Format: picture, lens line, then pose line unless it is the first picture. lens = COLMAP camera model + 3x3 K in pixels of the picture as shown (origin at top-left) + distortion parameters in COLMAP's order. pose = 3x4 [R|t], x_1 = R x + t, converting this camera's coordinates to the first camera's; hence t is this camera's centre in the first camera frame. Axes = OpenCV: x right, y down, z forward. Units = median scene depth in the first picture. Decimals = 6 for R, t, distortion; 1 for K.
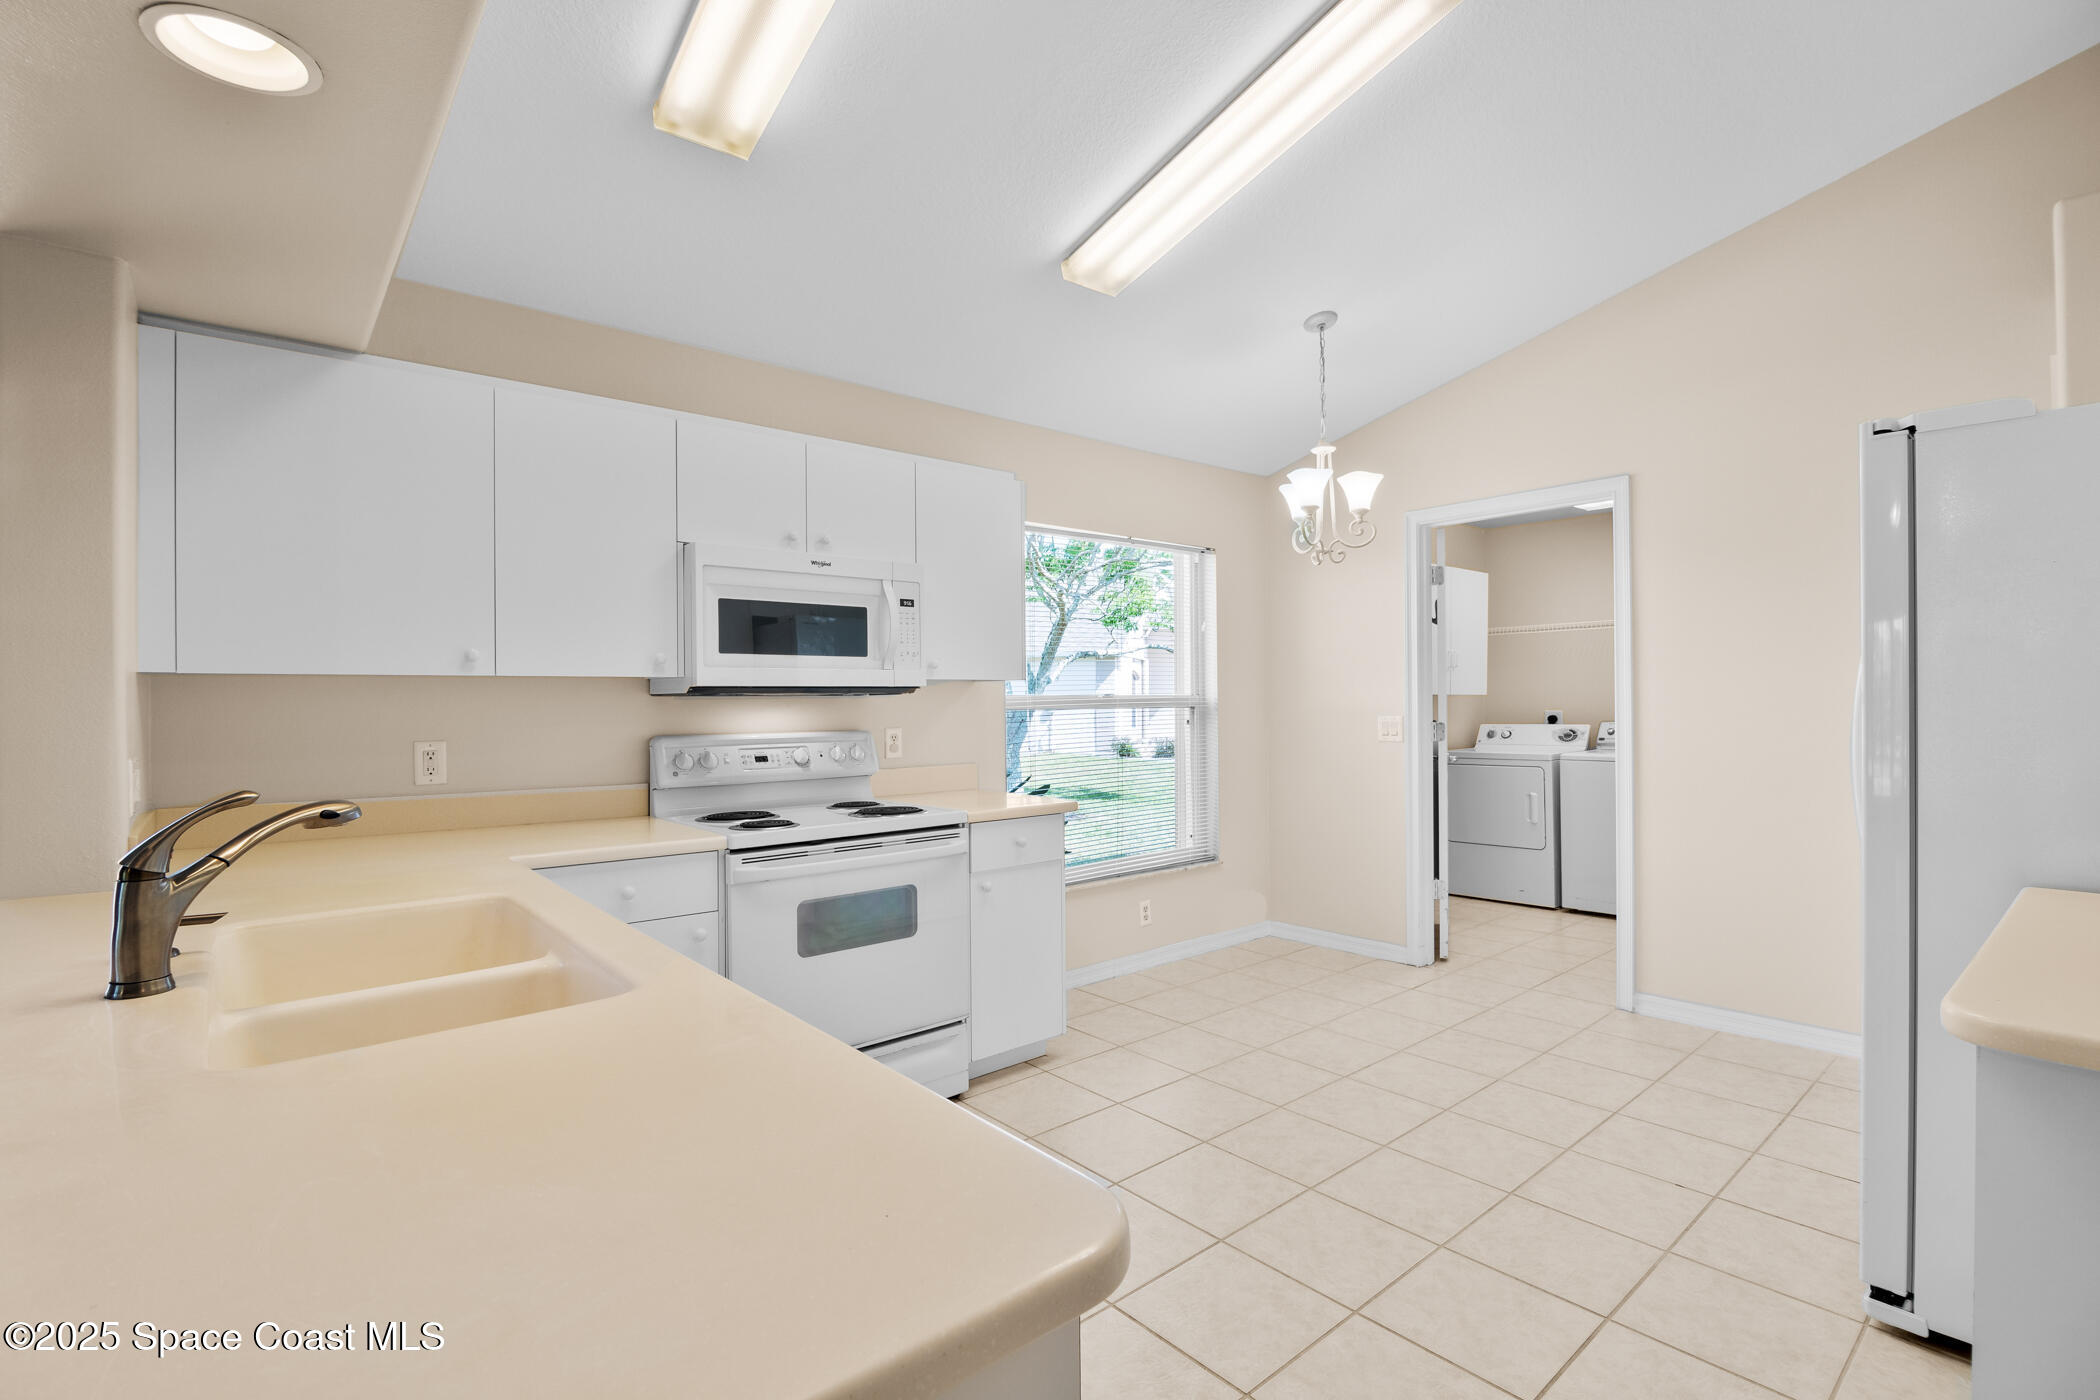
lens RADIAL K [[962.7, 0, 1063.2], [0, 962.7, 707.2], [0, 0, 1]] dist [-0.011750, -0.000131]
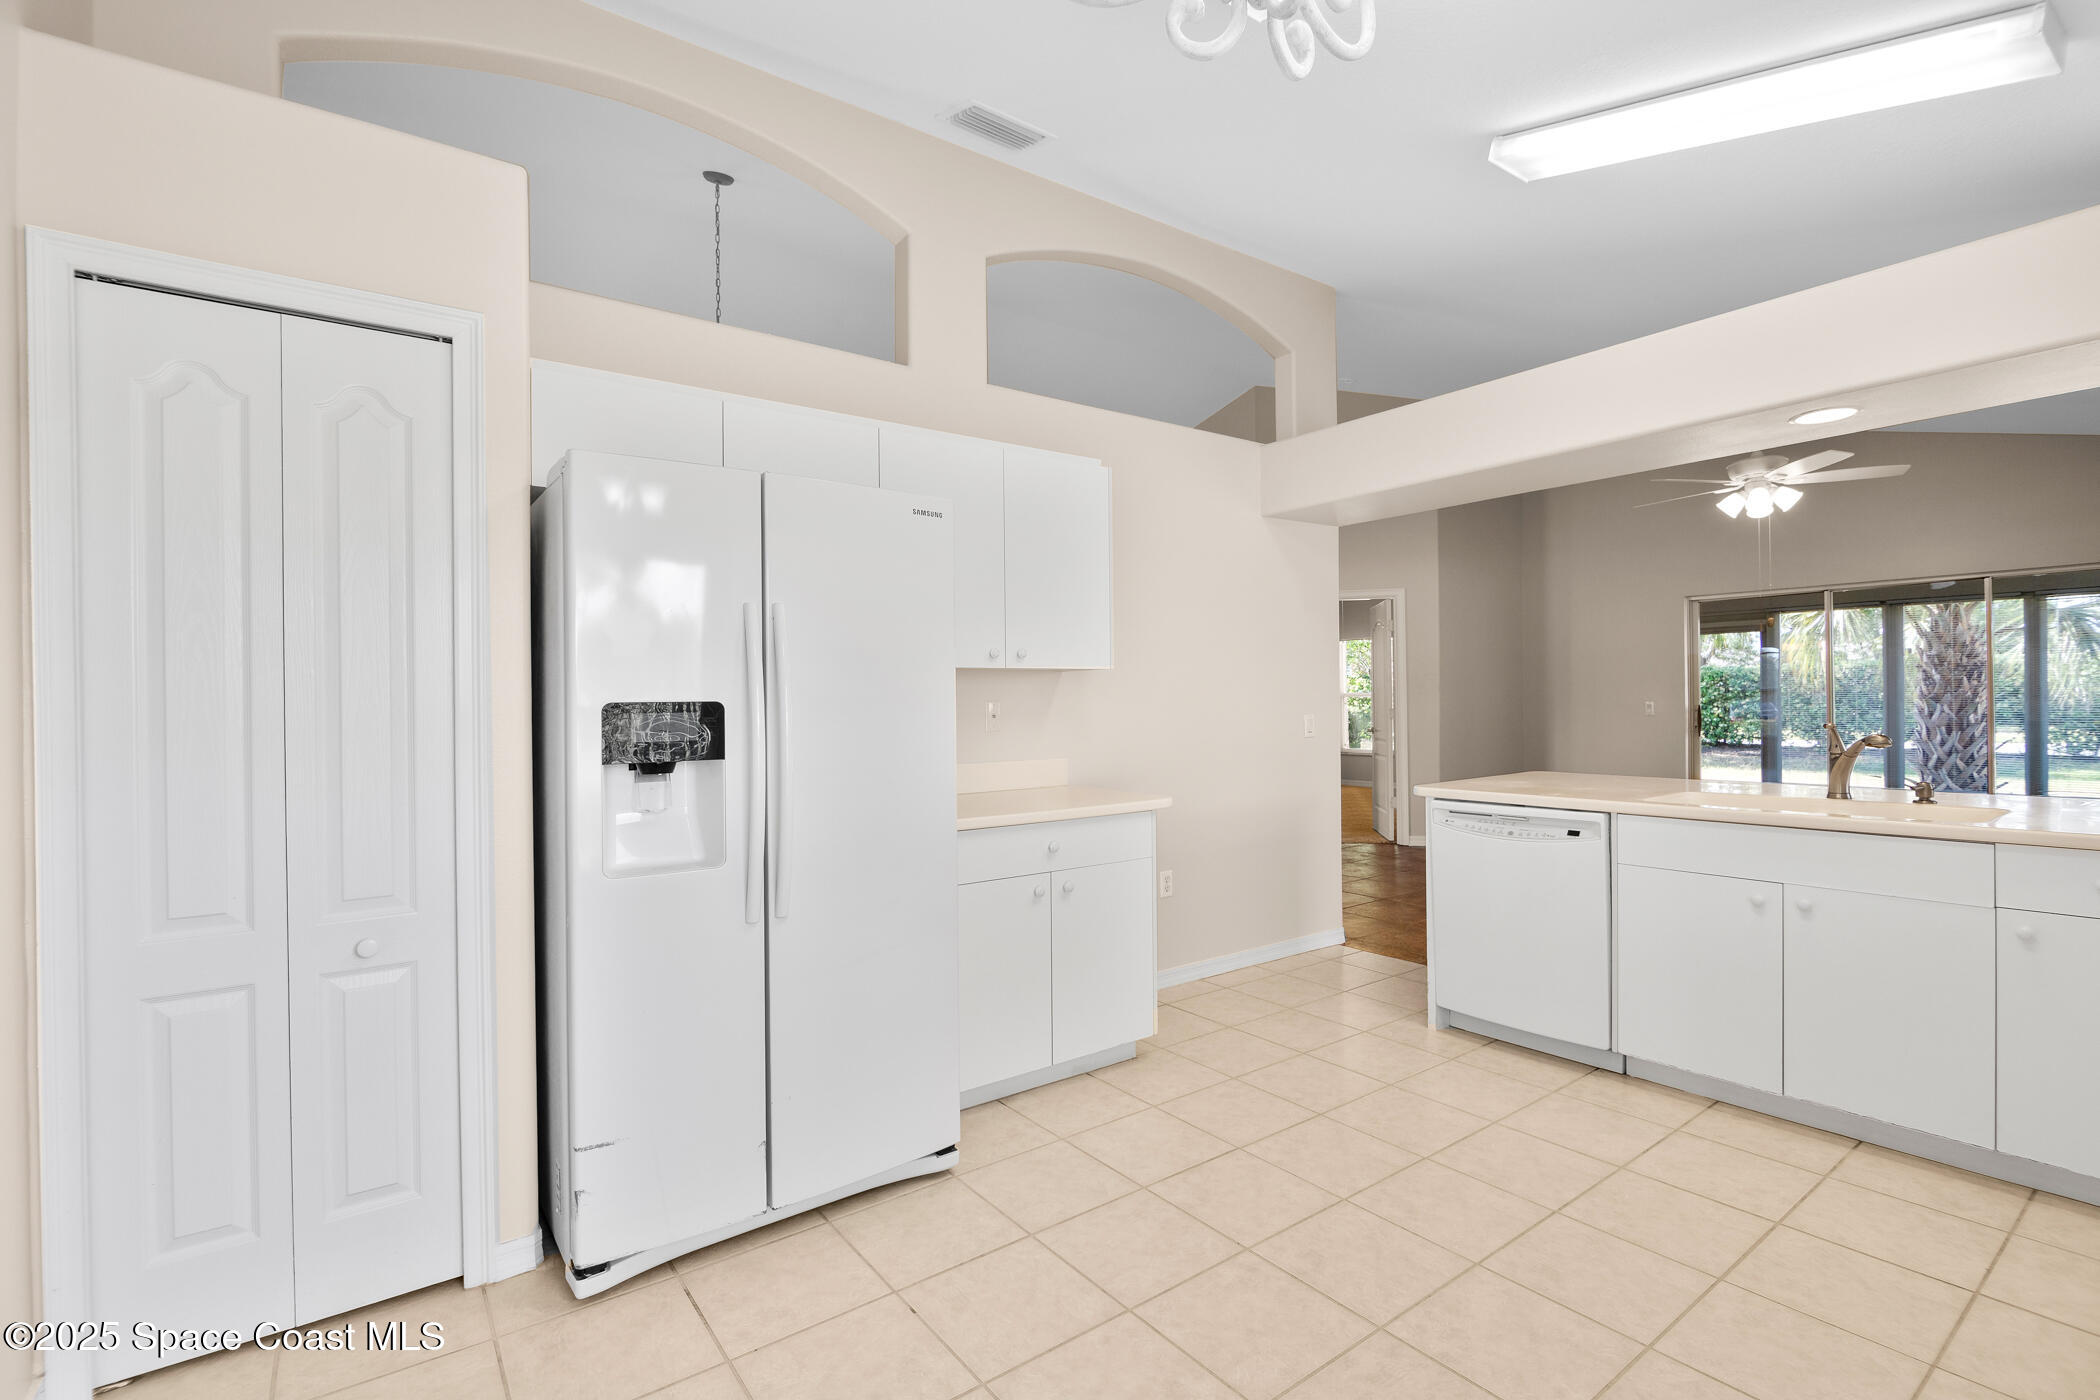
lens RADIAL K [[976.9, 0, 1080.2], [0, 976.9, 691.6], [0, 0, 1]] dist [-0.001947, -0.000505]
pose [[-0.998184, 0.024015, 0.055241, 0.365004], [0.024062, 0.999710, 0.000180, -0.014406], [-0.055221, 0.001509, -0.998473, 1.479528]]
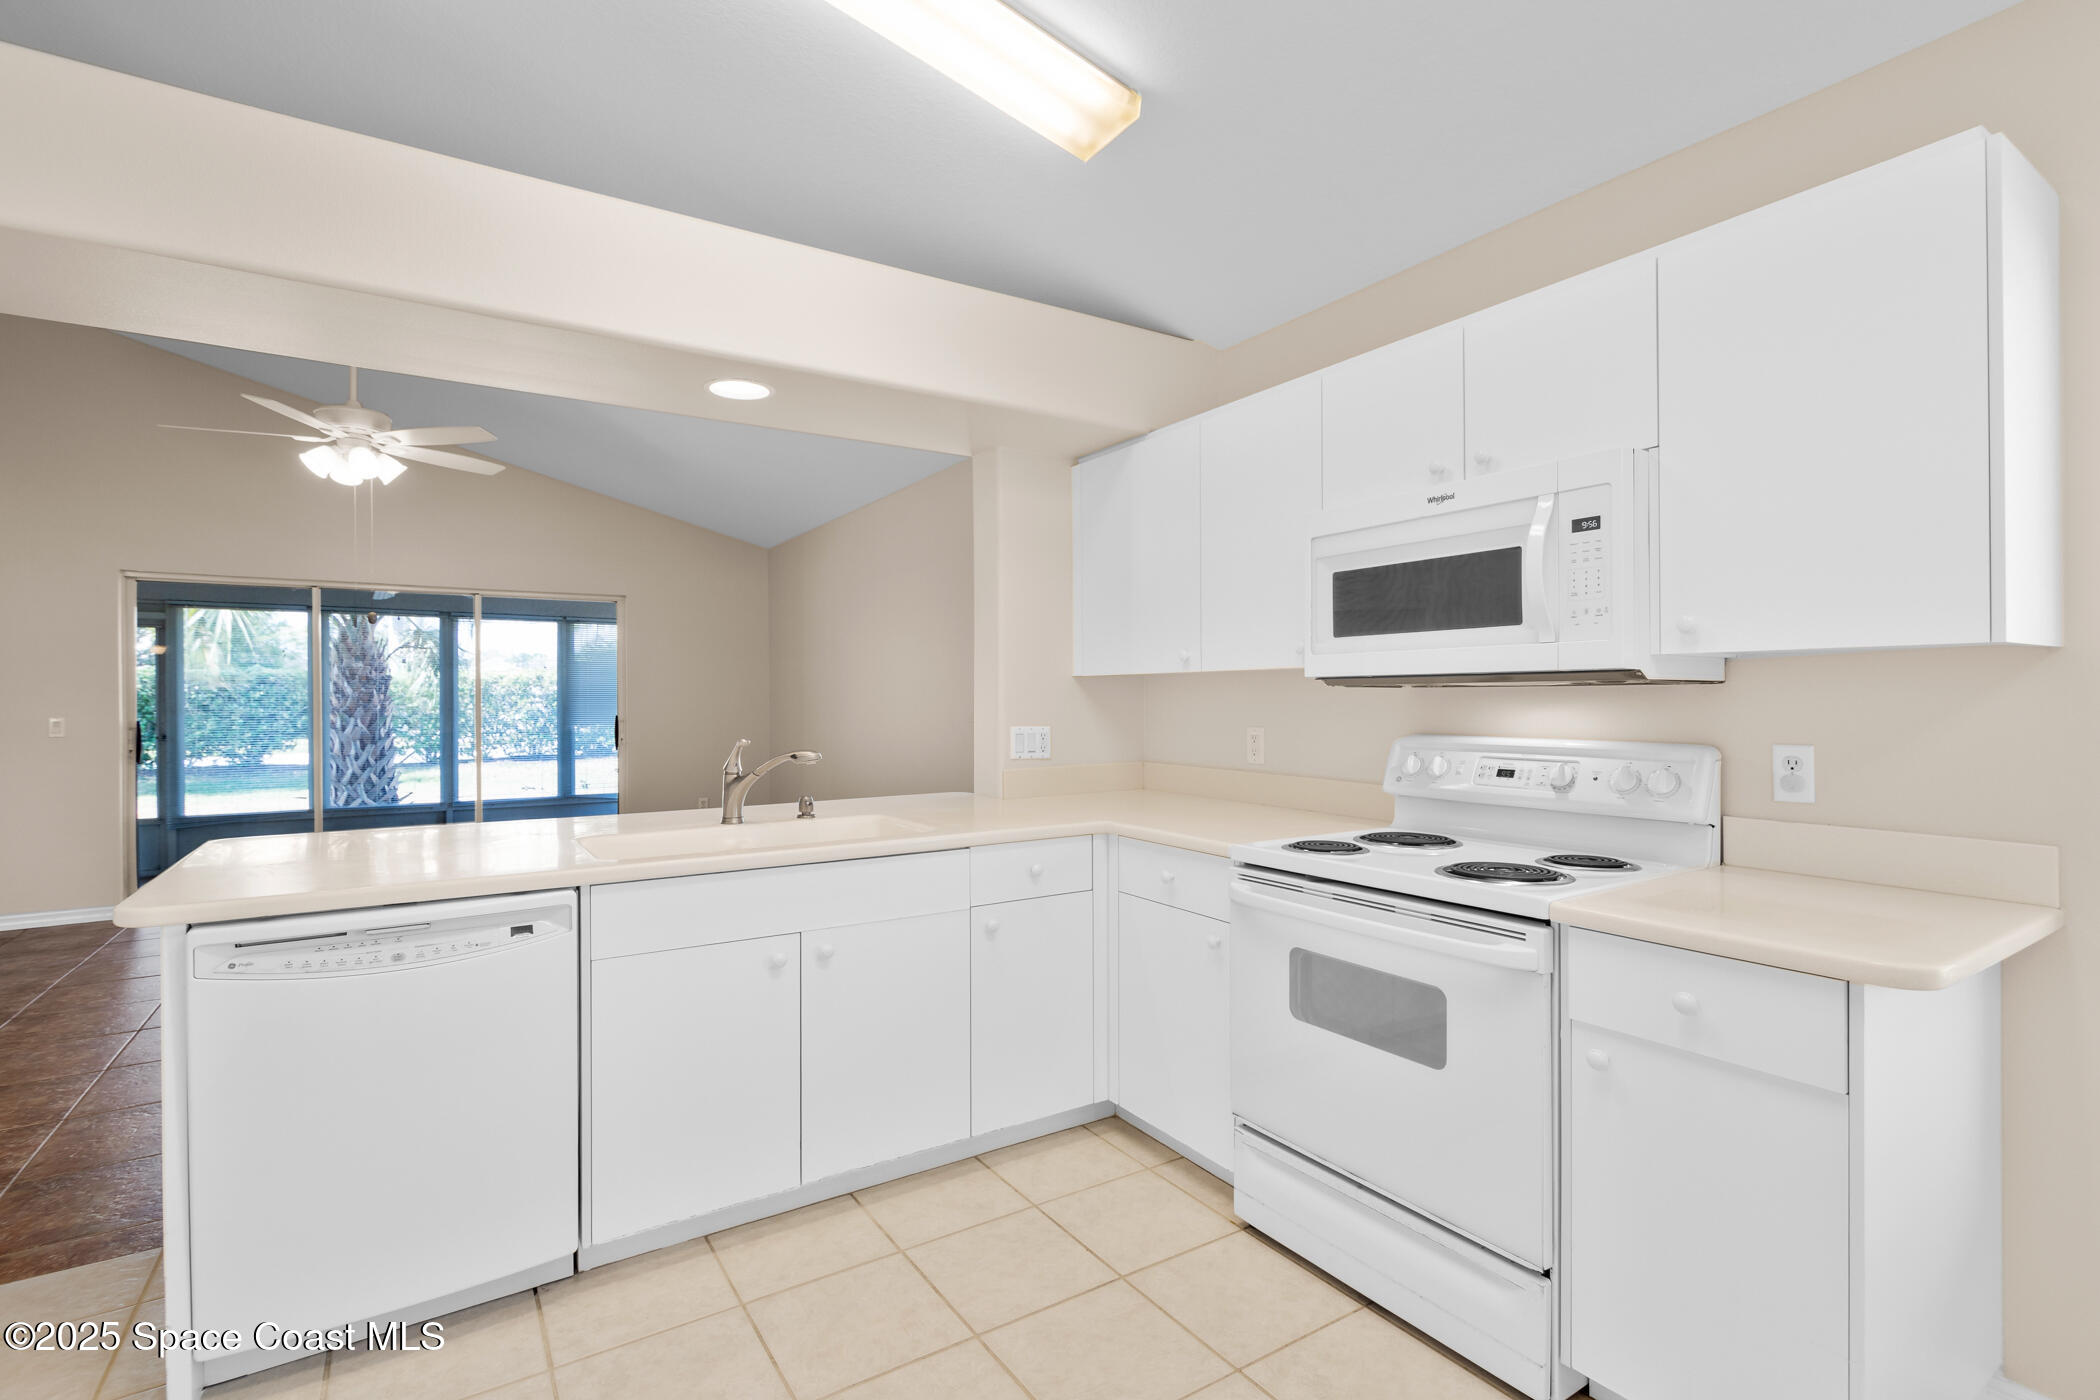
lens RADIAL K [[962.7, 0, 1063.2], [0, 962.7, 707.2], [0, 0, 1]] dist [-0.011750, -0.000131]
pose [[-0.121652, 0.020385, -0.992363, 0.481713], [-0.003336, 0.999775, 0.020946, -0.011090], [0.992567, 0.005859, -0.121557, 0.811371]]
